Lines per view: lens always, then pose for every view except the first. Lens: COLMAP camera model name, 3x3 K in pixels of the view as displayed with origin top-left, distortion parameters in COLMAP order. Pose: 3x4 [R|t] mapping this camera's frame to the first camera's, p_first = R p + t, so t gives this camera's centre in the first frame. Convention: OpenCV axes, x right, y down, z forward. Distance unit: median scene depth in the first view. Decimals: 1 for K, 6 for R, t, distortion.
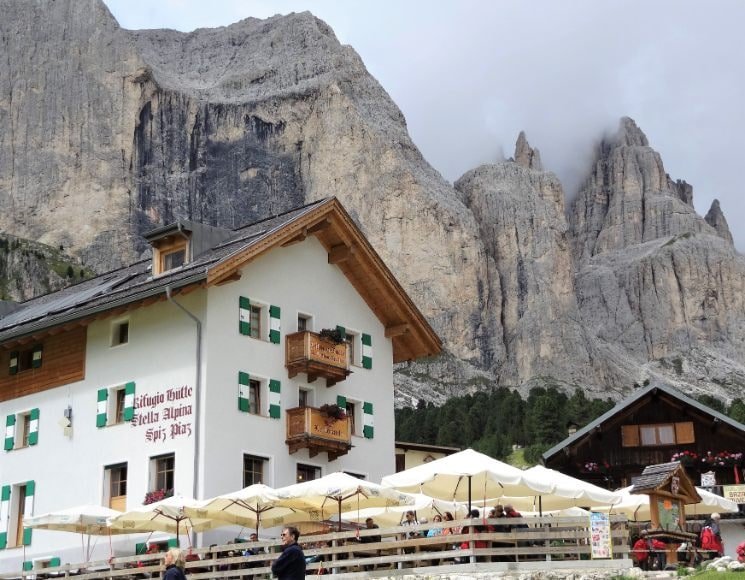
lens RADIAL K [[1326.4, 0, 392.4], [0, 1326.4, 289.4], [0, 0, 1]] dist [0.014340, 0.068090]
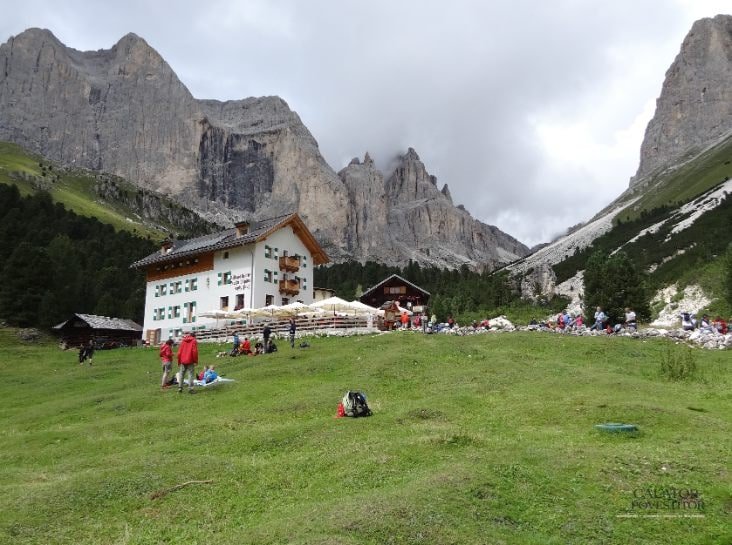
lens RADIAL K [[559.0, 0, 367.3], [0, 559.0, 249.8], [0, 0, 1]] dist [0.030243, -0.000923]
pose [[0.994444, 0.024938, 0.102274, -0.000144], [-0.030850, 0.997918, 0.056632, -0.001078], [-0.100649, -0.059473, 0.993143, -0.005707]]
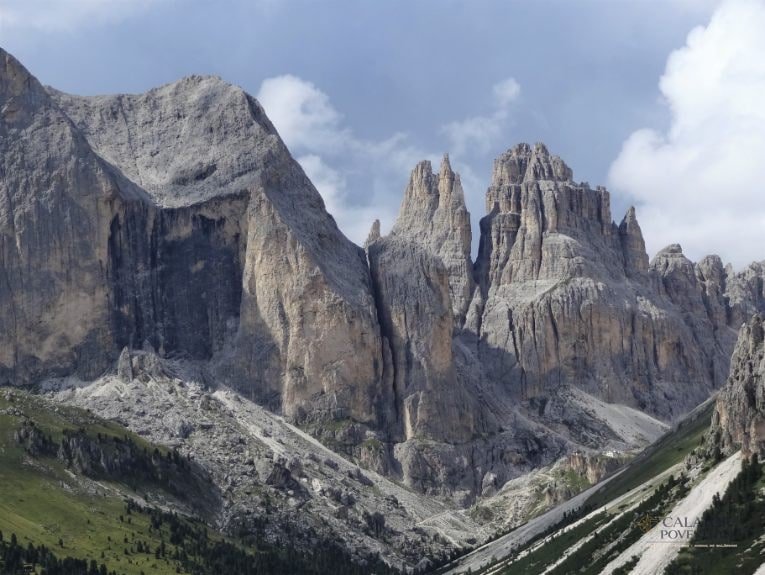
lens RADIAL K [[2486.2, 0, 382.5], [0, 2486.2, 287.5], [0, 0, 1]] dist [-0.059177, 0.663622]
pose [[0.998970, -0.027105, -0.036400, 0.164477], [0.032354, 0.987792, 0.152383, -0.453817], [0.031825, -0.153404, 0.987651, -1.433178]]
